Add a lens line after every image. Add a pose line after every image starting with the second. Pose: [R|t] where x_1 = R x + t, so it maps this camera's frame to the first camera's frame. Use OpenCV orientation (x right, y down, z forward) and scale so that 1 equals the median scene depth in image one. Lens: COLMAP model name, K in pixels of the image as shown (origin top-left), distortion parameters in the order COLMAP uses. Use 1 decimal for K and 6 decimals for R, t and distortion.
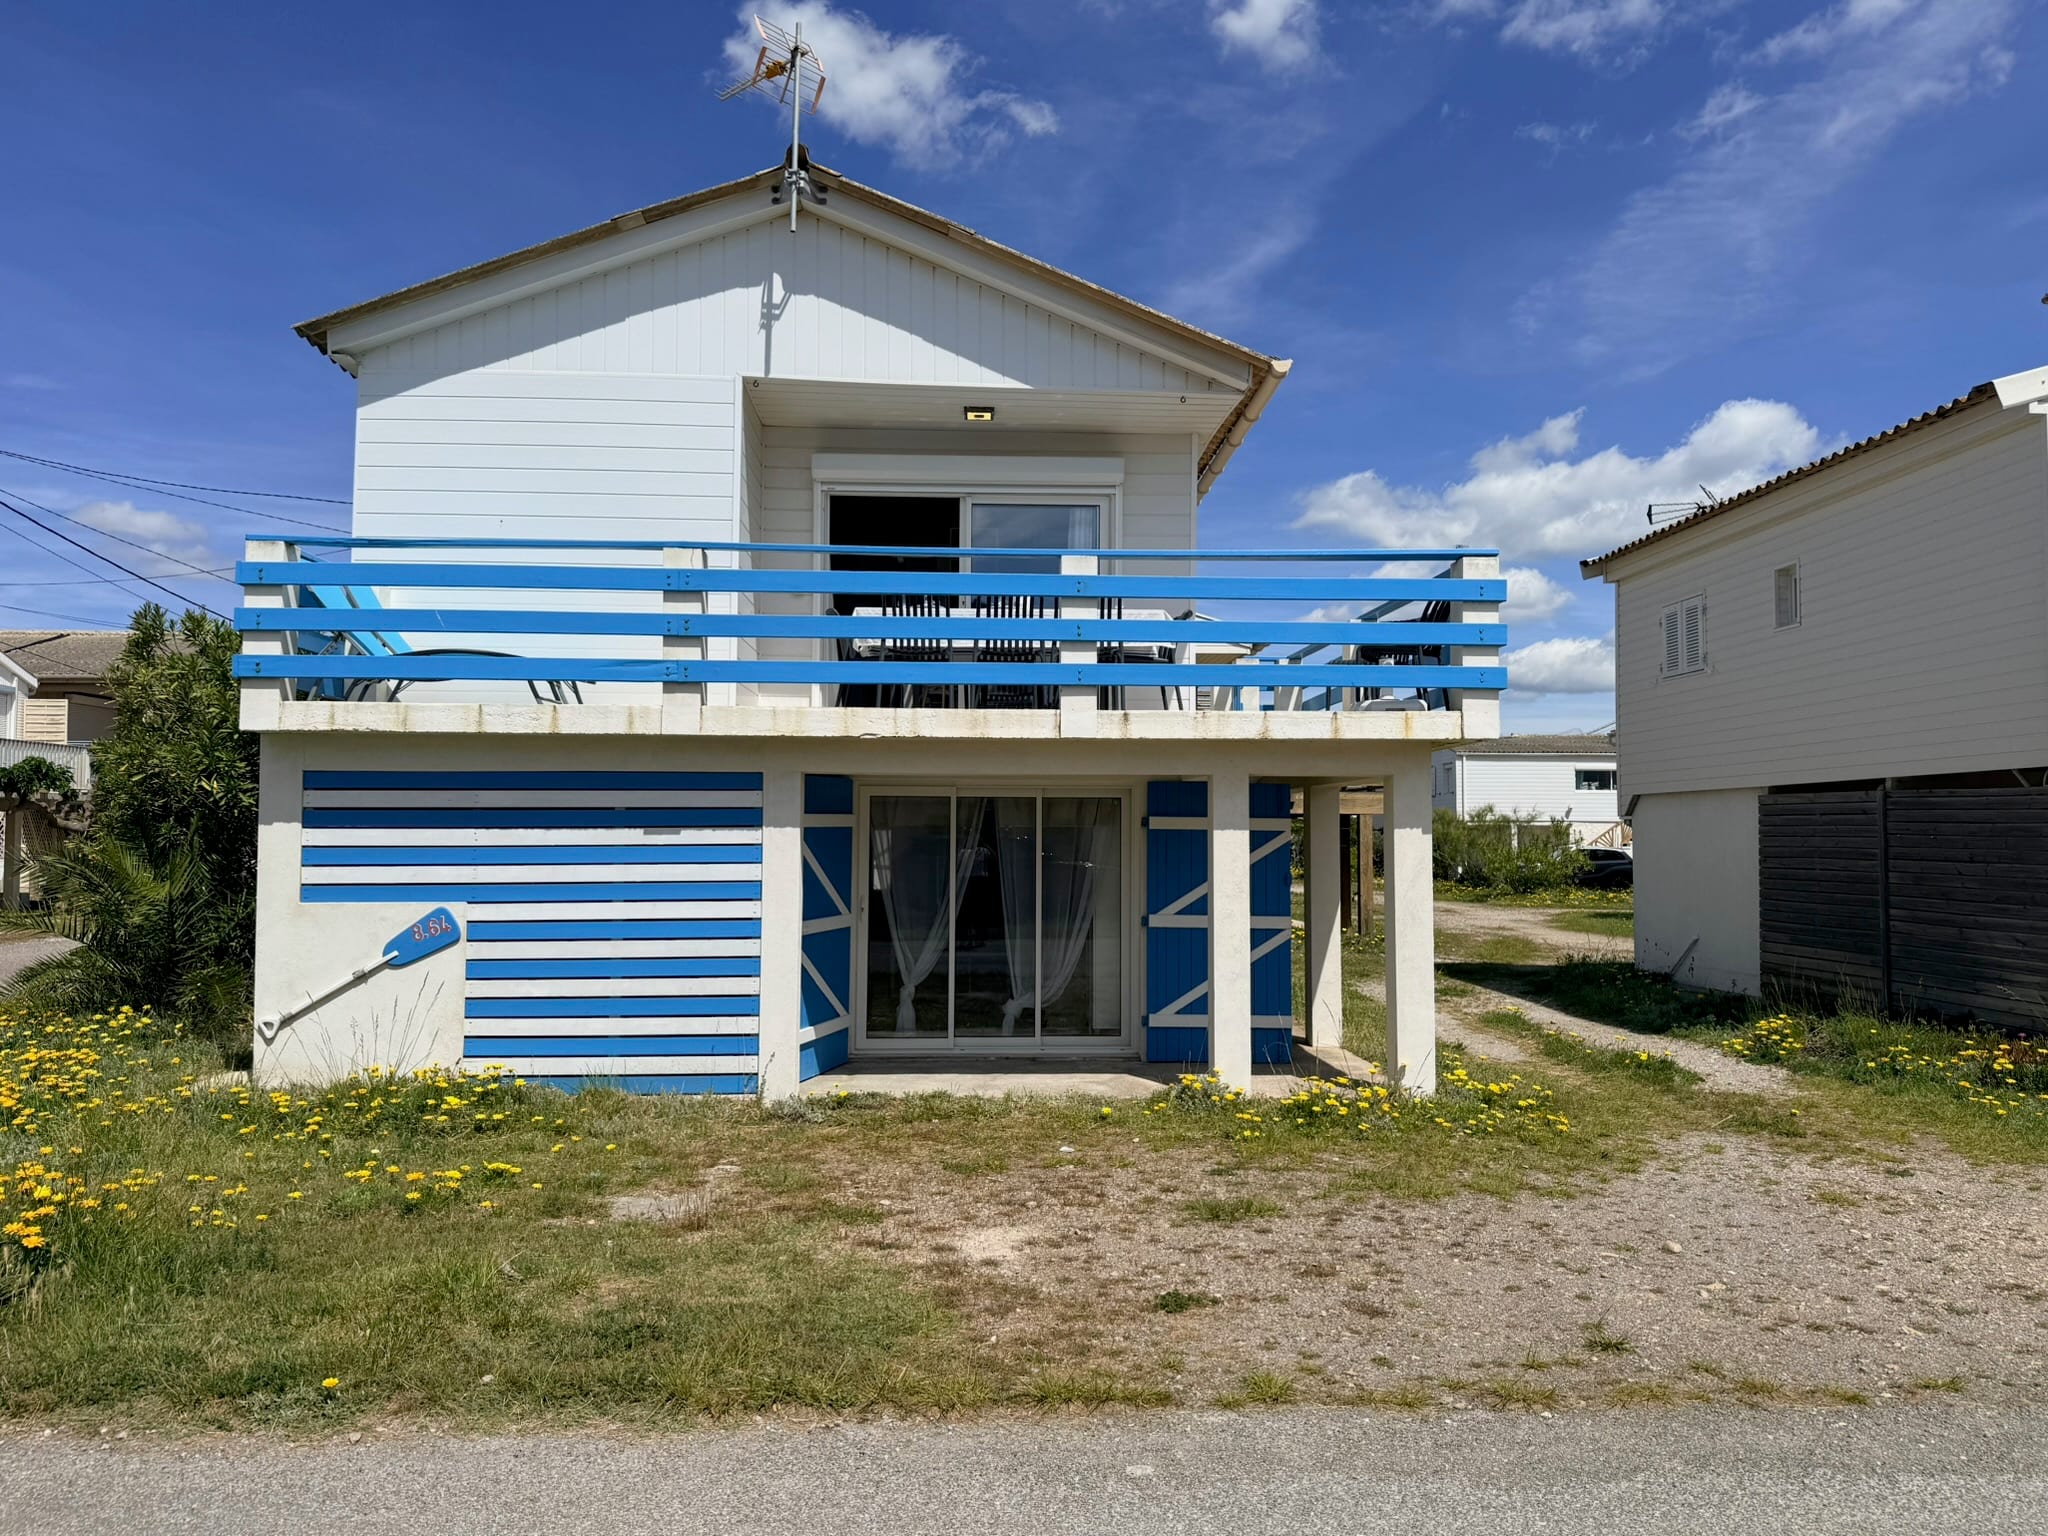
lens RADIAL K [[1445.6, 0, 1024.0], [0, 1445.6, 768.0], [0, 0, 1]] dist [0.033798, -0.001591]
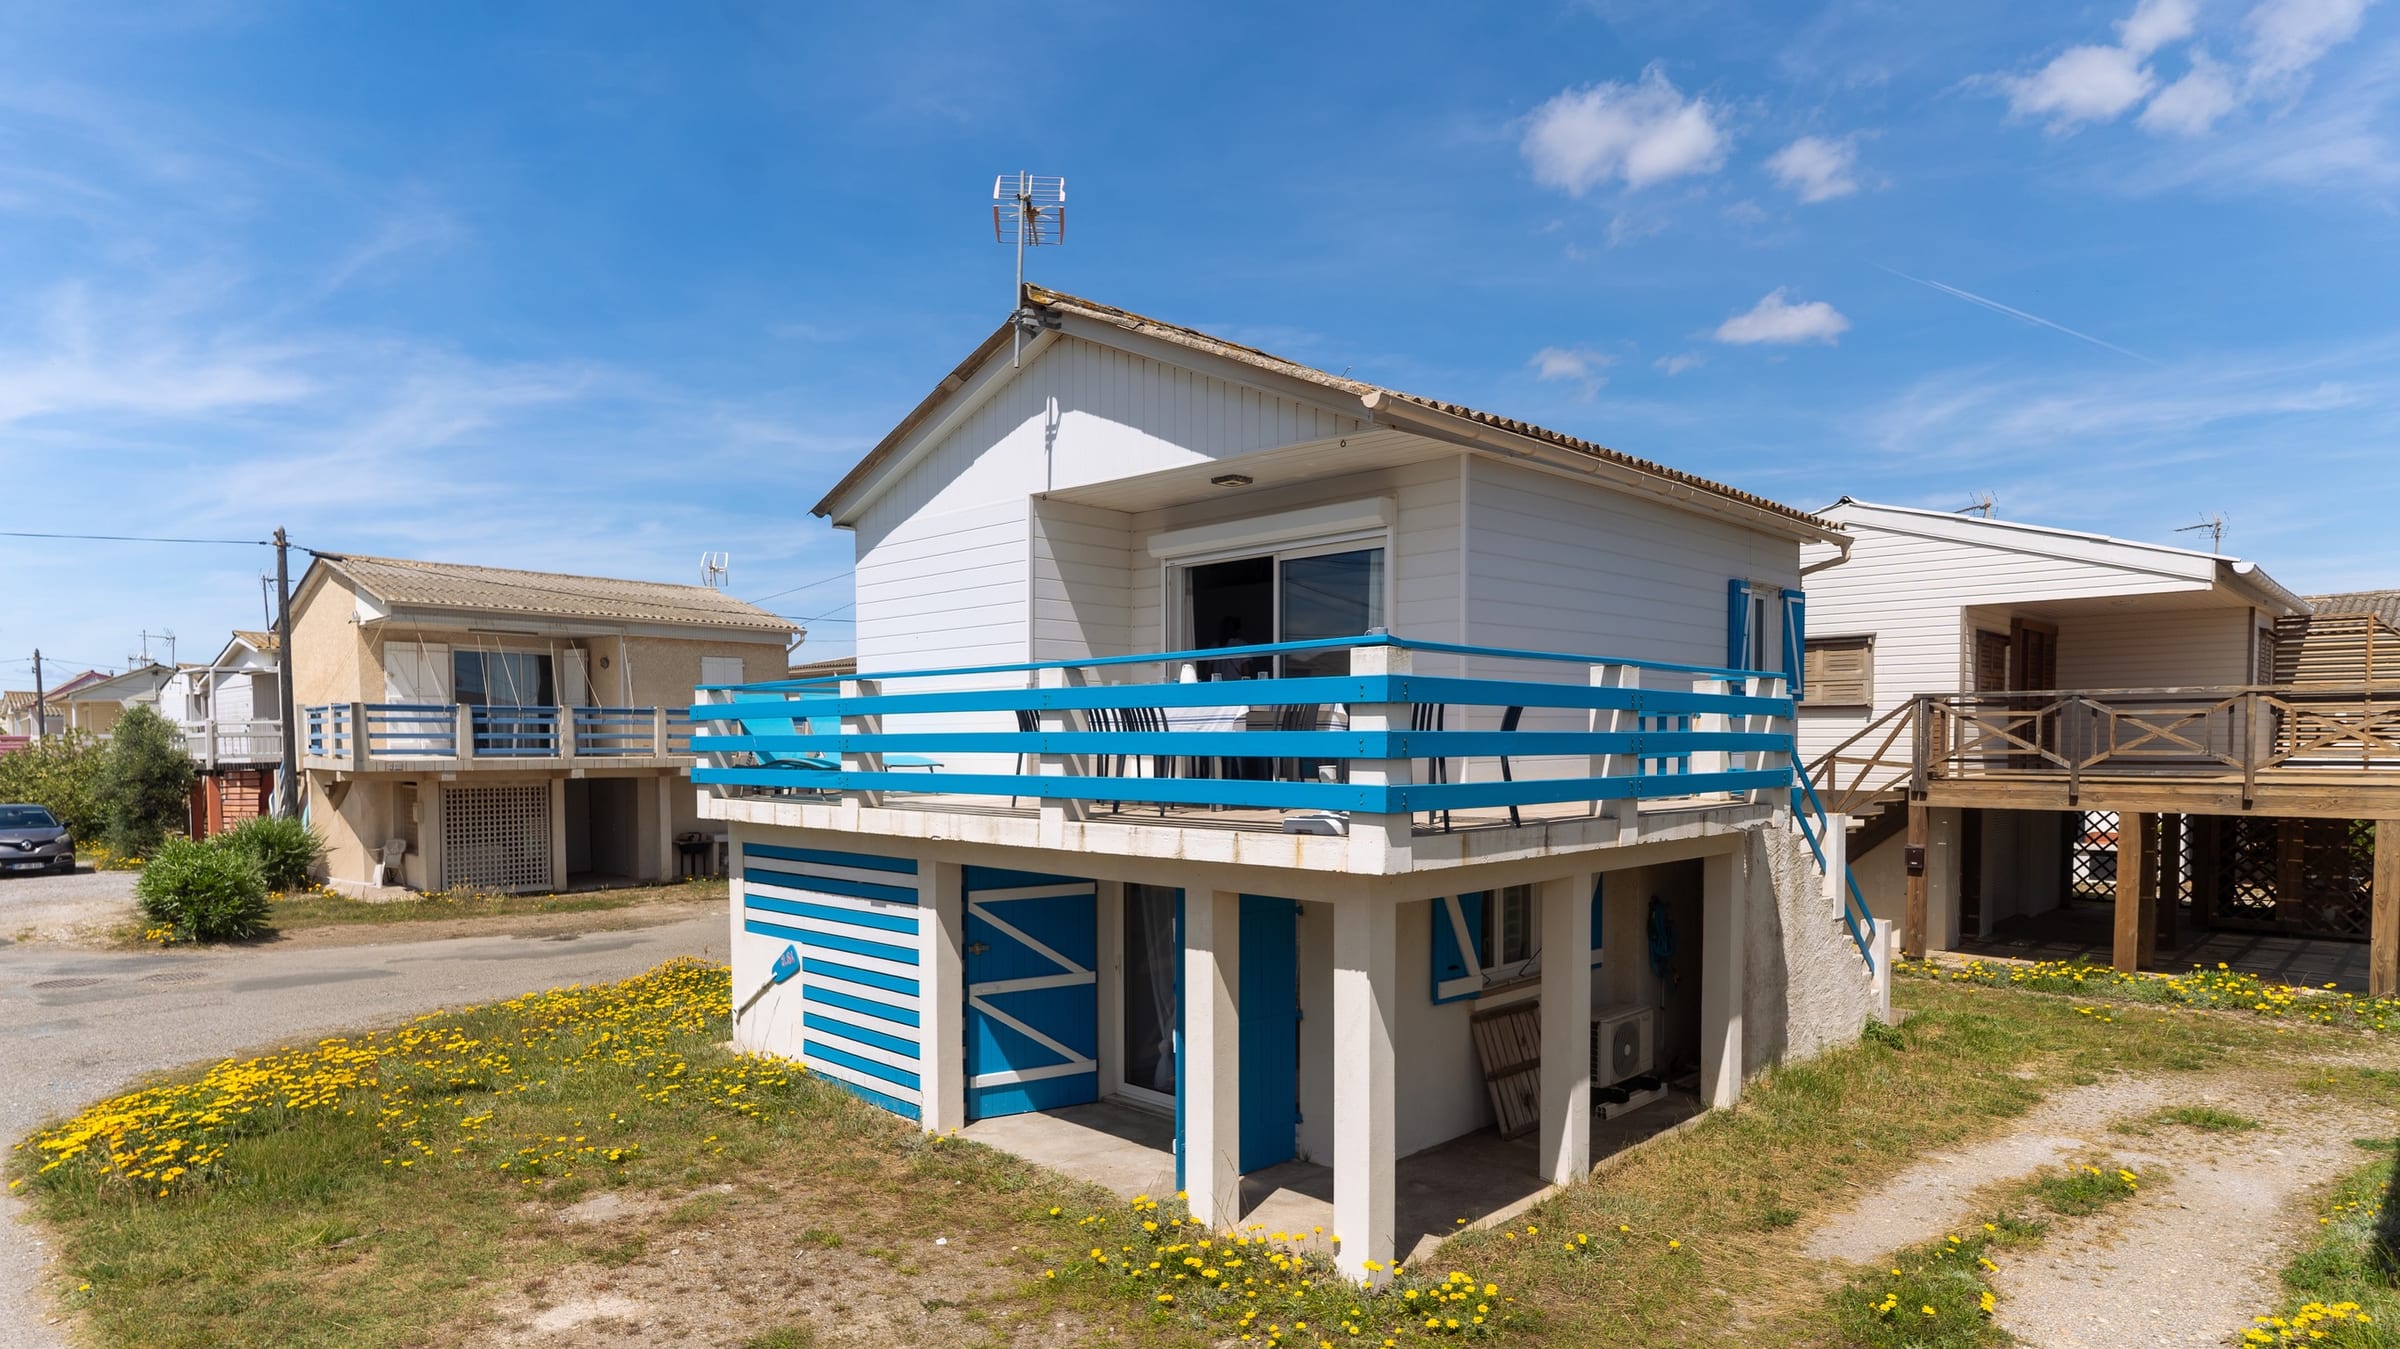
lens RADIAL K [[1324.6, 0, 1188.1], [0, 1324.6, 790.1], [0, 0, 1]] dist [0.015502, -0.010779]
pose [[0.675302, 0.018713, -0.737304, 0.790989], [0.042258, 0.997054, 0.064010, -0.117716], [0.736329, -0.074383, 0.672522, 0.435438]]
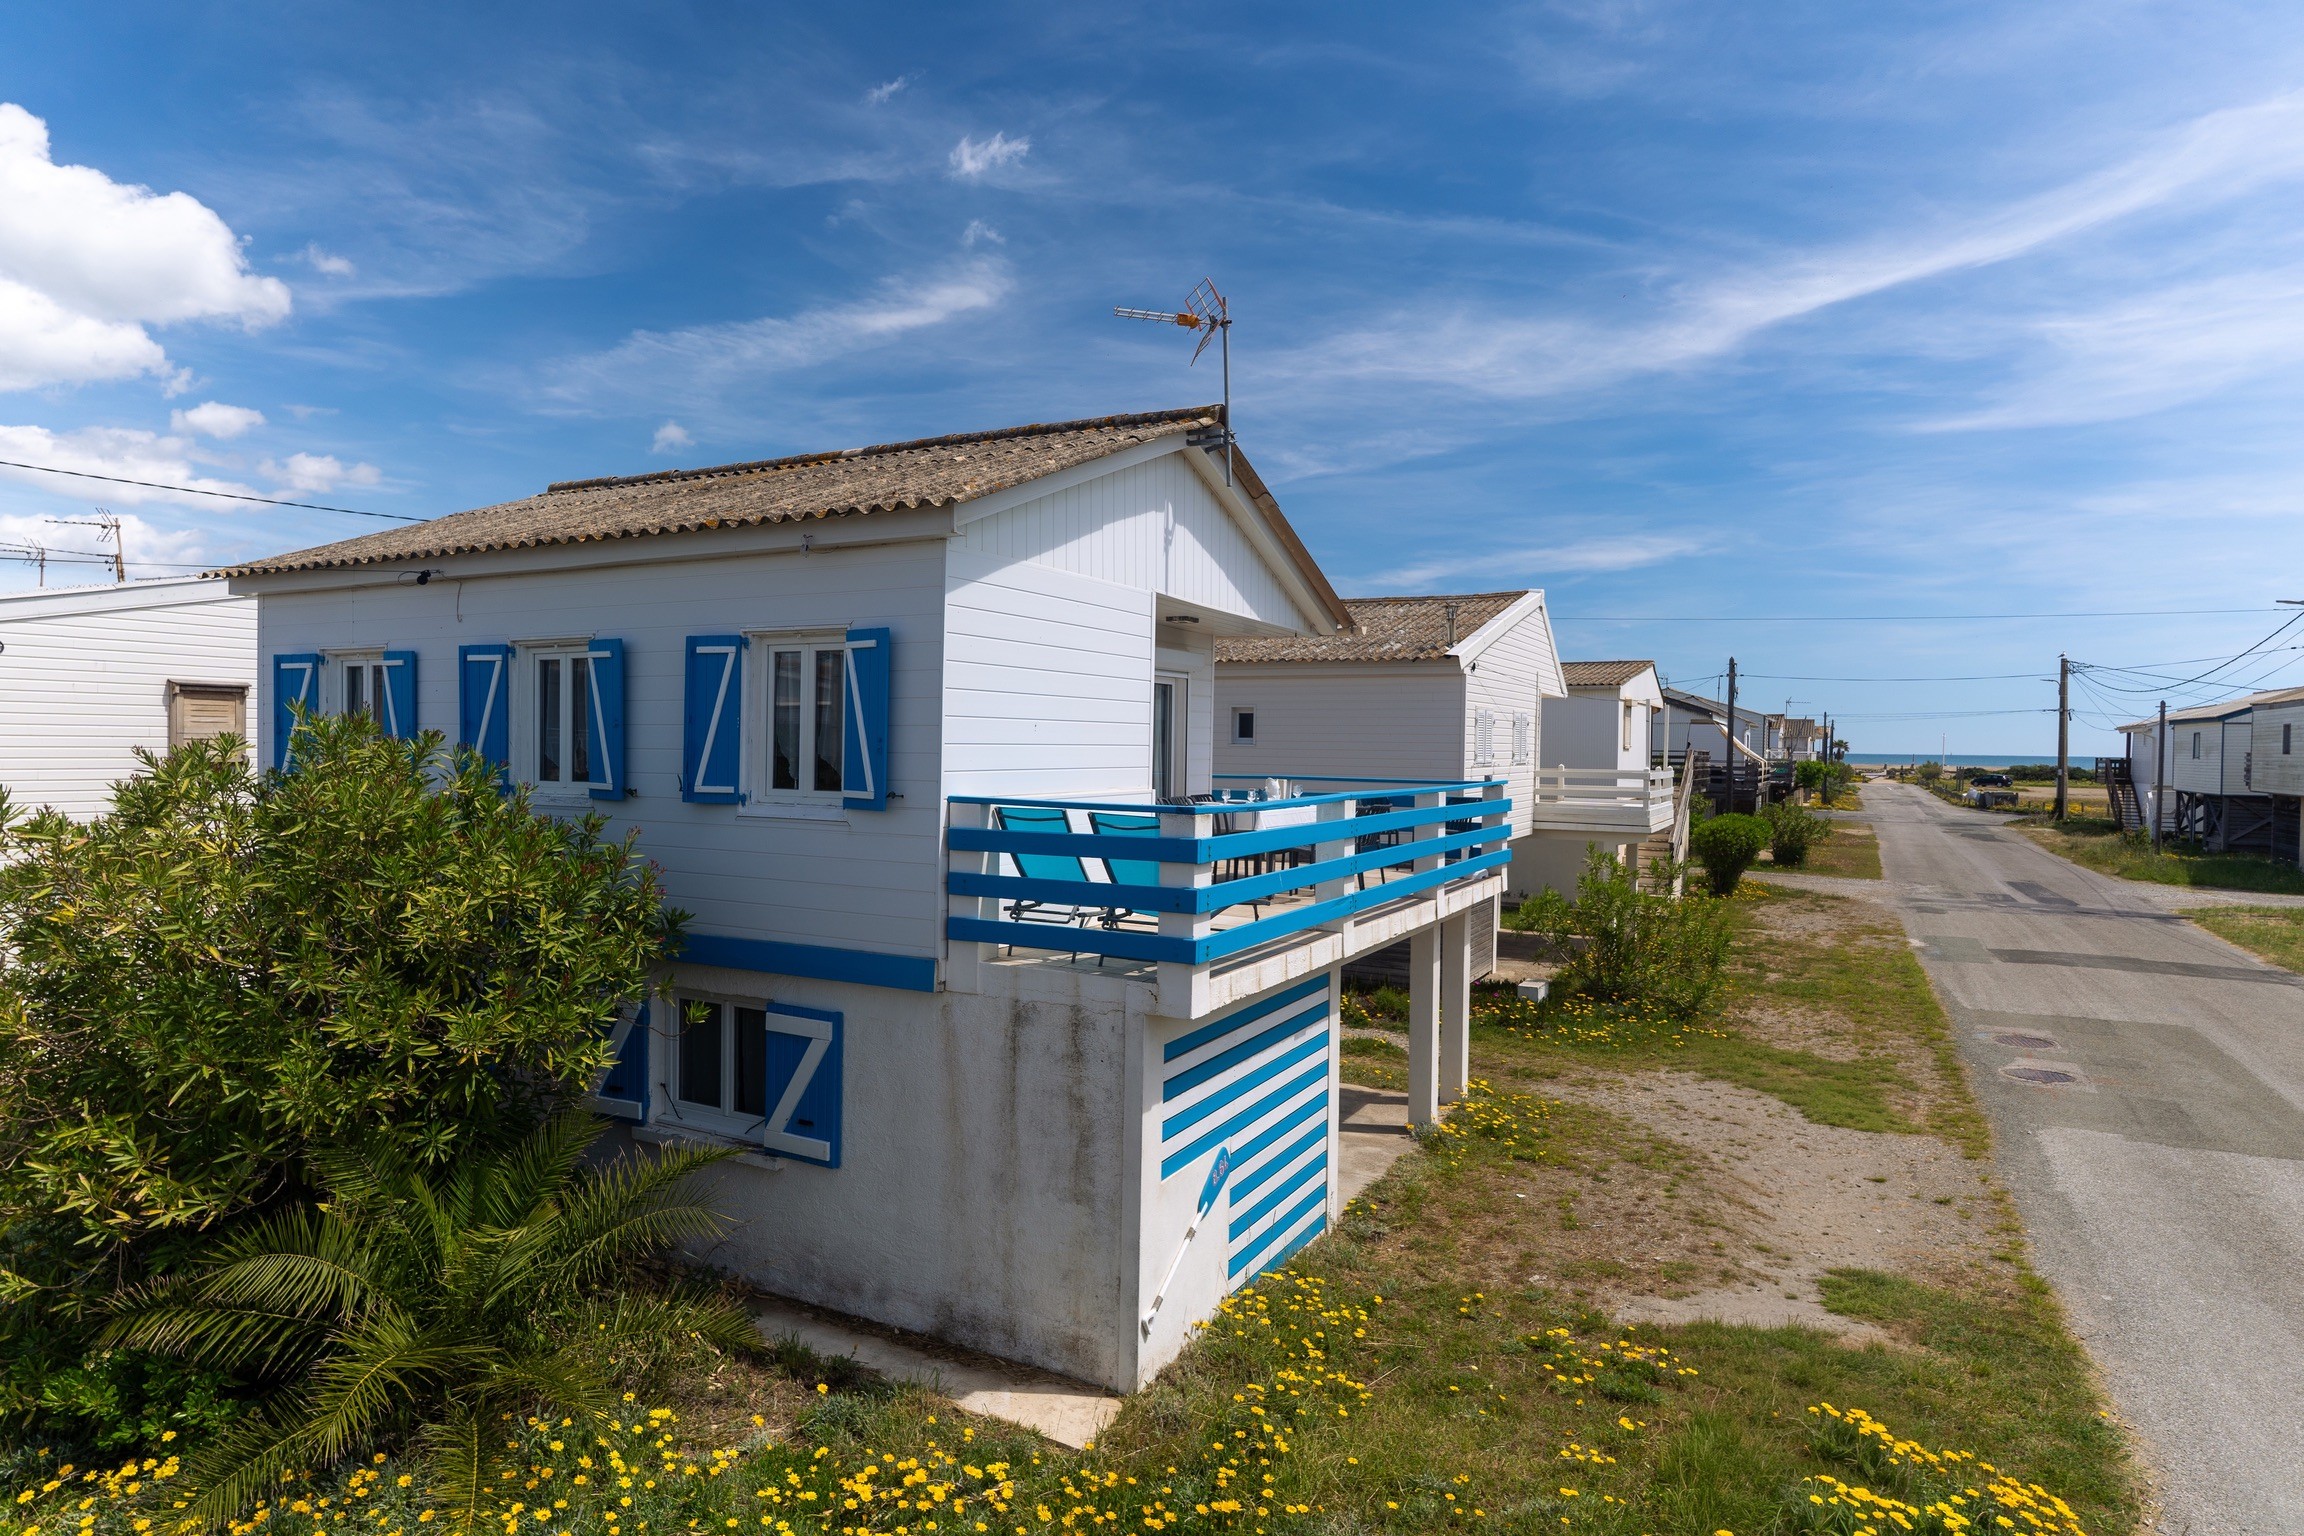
lens RADIAL K [[1240.6, 0, 1152.0], [0, 1240.6, 768.0], [0, 0, 1]] dist [-0.029410, 0.018177]
pose [[0.529354, -0.014611, 0.848275, -1.182094], [-0.052977, 0.997331, 0.050237, -0.220150], [-0.846745, -0.071532, 0.527167, 0.592892]]
